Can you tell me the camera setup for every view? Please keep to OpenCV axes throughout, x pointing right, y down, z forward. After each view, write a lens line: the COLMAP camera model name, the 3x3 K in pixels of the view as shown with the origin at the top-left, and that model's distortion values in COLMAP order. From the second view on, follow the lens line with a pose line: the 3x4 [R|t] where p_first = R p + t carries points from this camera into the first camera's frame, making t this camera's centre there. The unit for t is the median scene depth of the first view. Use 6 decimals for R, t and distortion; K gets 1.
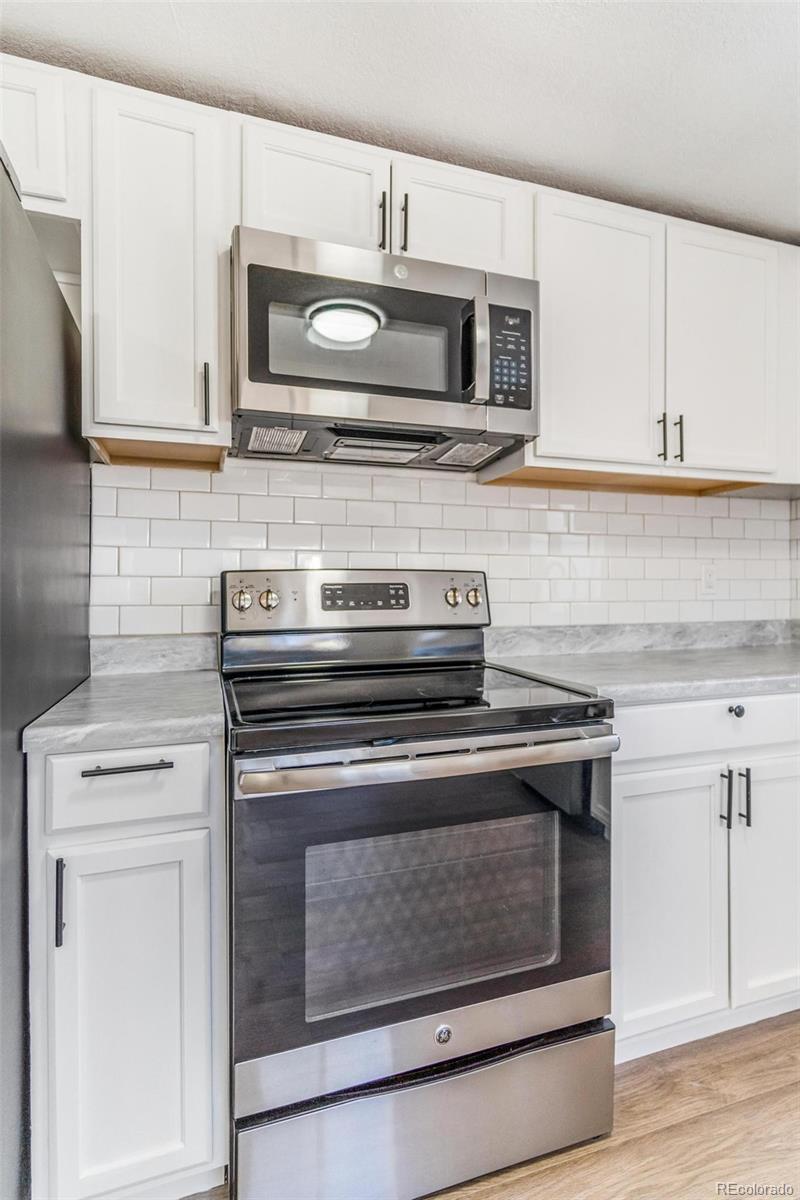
lens RADIAL K [[578.4, 0, 398.1], [0, 578.4, 597.7], [0, 0, 1]] dist [0.016275, 0.000673]
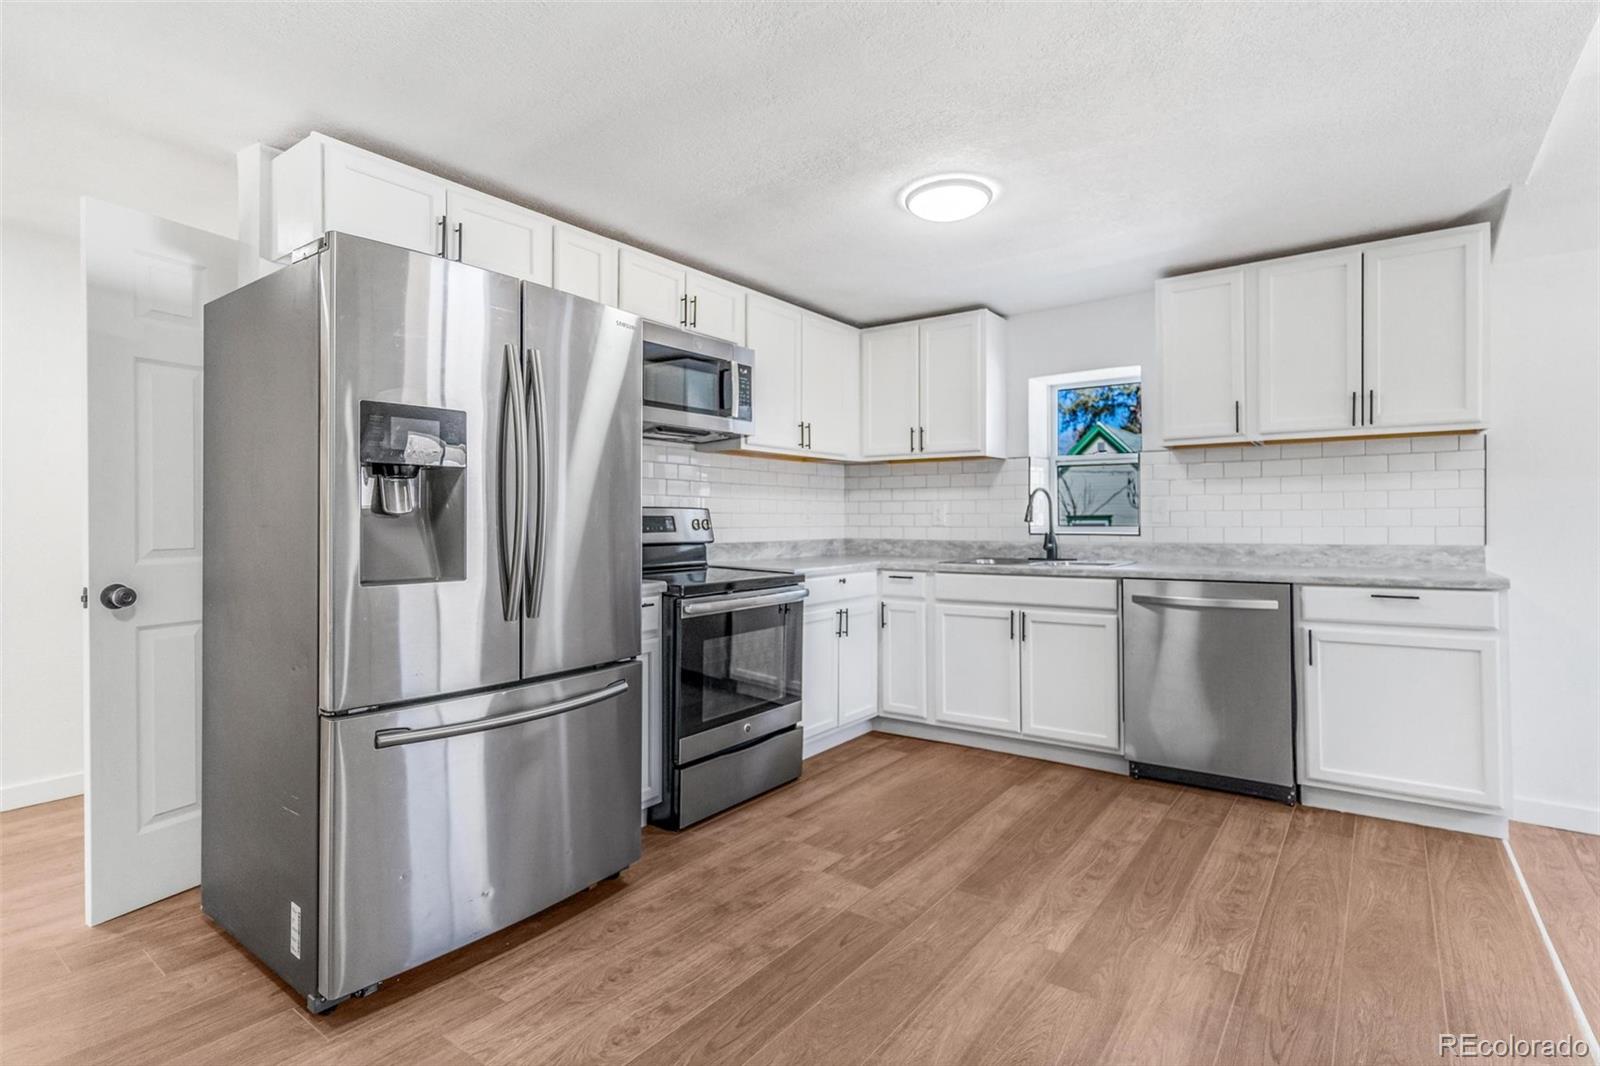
lens RADIAL K [[771.3, 0, 802.6], [0, 771.3, 519.3], [0, 0, 1]] dist [0.016275, 0.000673]
pose [[0.814499, 0.008061, 0.580109, -1.044018], [-0.006322, 0.999967, -0.005017, -0.007322], [-0.580130, 0.000419, 0.814523, -1.060294]]
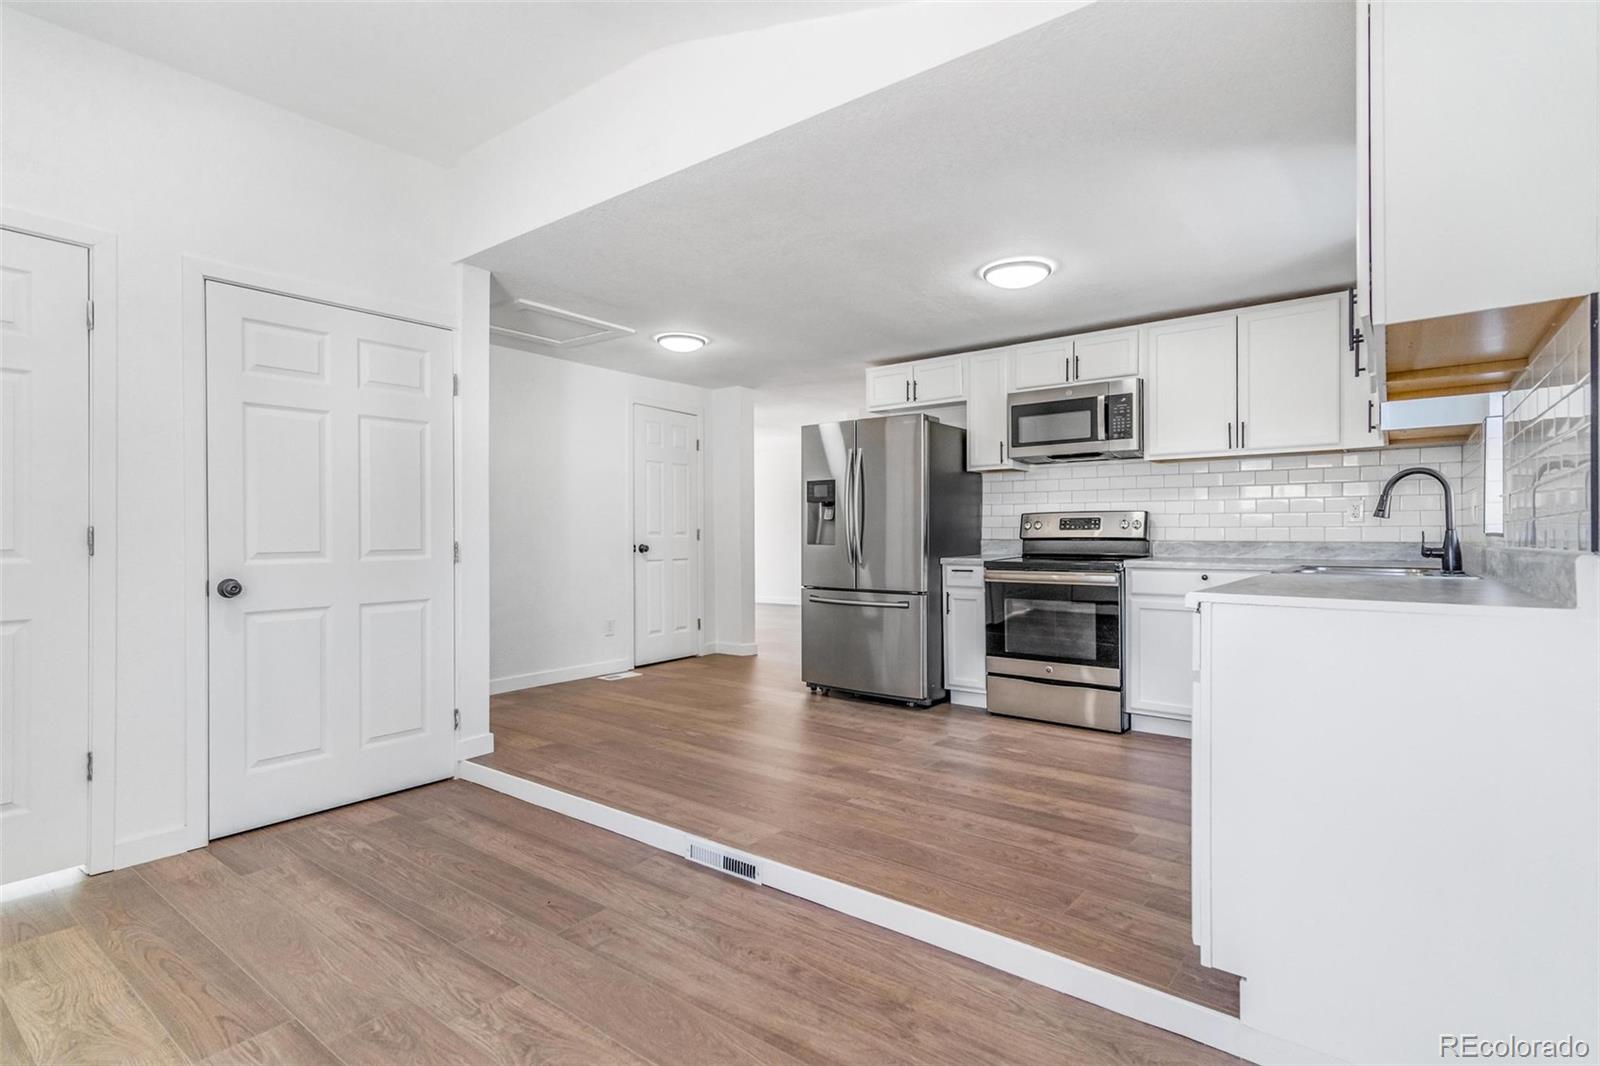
lens RADIAL K [[771.3, 0, 821.5], [0, 771.3, 531.5], [0, 0, 1]] dist [0.016275, 0.000673]
pose [[0.583445, 0.007003, -0.812122, 1.937092], [-0.003275, 0.999975, 0.006270, 0.013590], [0.812146, -0.000998, 0.583454, -1.670658]]
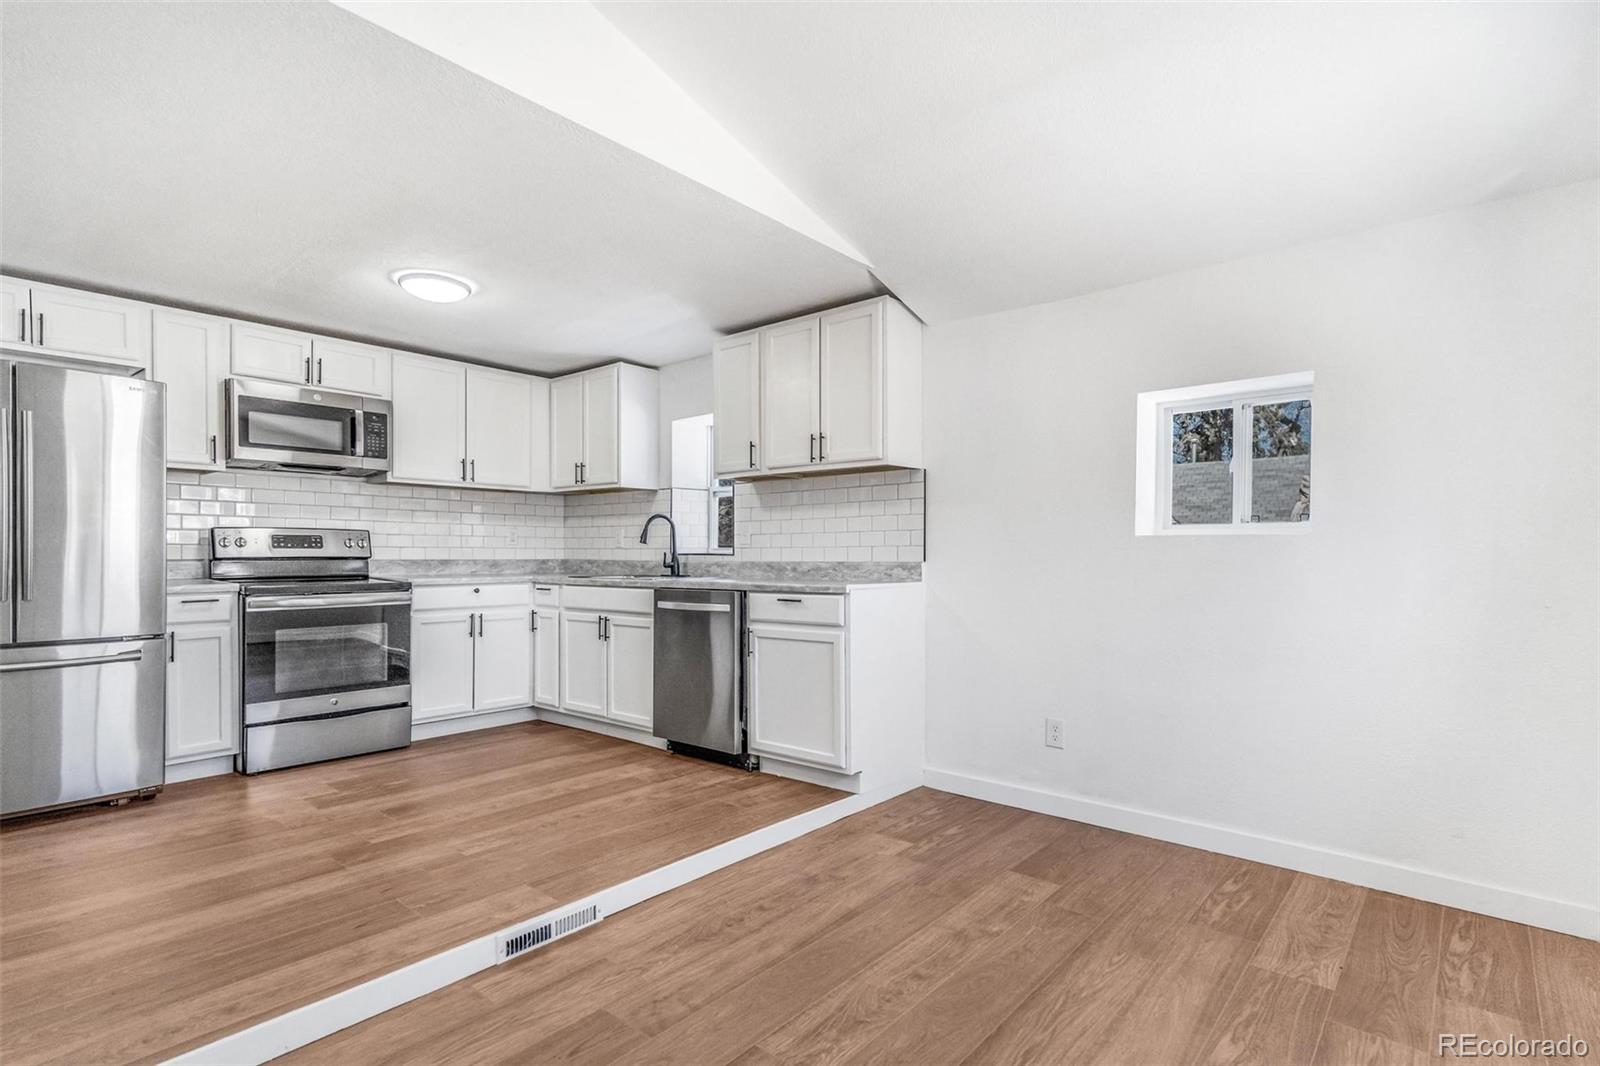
lens RADIAL K [[771.3, 0, 780.1], [0, 771.3, 570.0], [0, 0, 1]] dist [0.016275, 0.000673]
pose [[0.863219, 0.001924, 0.504825, 0.032595], [-0.012480, 0.999768, 0.017530, 0.030579], [-0.504675, -0.021432, 0.863044, -2.351061]]
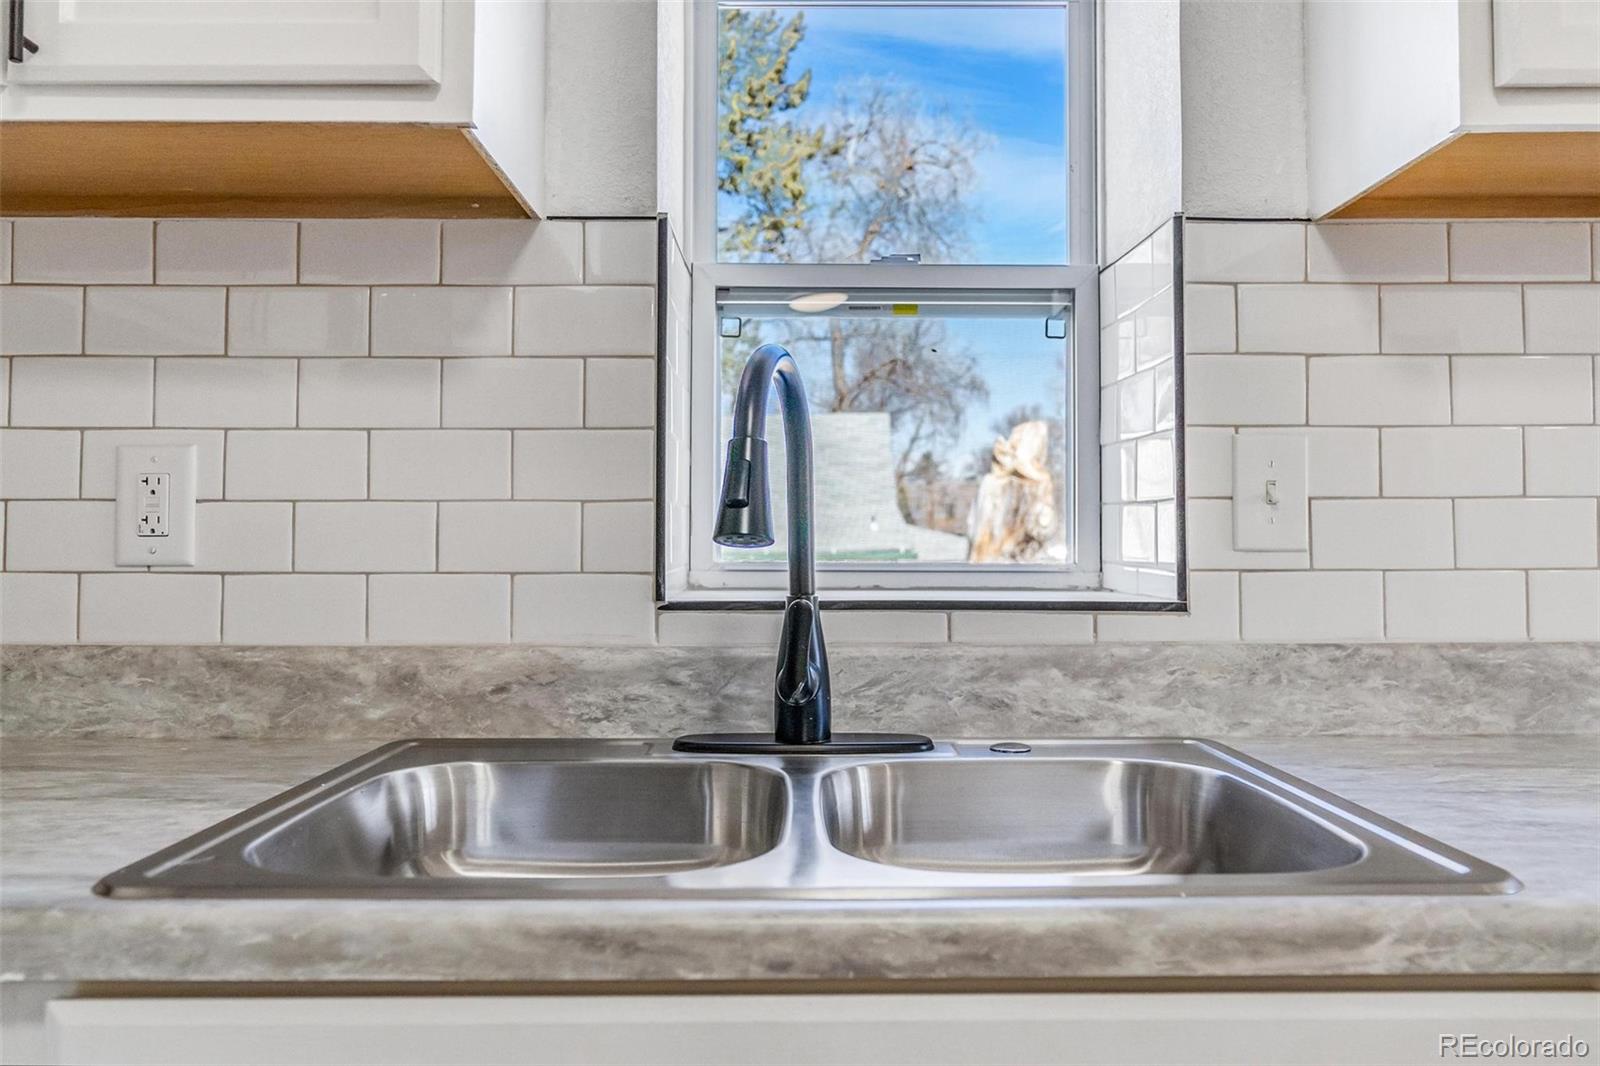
lens RADIAL K [[1145.9, 0, 799.2], [0, 1145.9, 523.9], [0, 0, 1]] dist [-0.003108, -0.001097]
pose [[0.309695, 0.032250, 0.950289, 0.553991], [-0.004776, 0.999465, -0.032362, -0.006436], [-0.950824, 0.005484, 0.309684, 0.442581]]
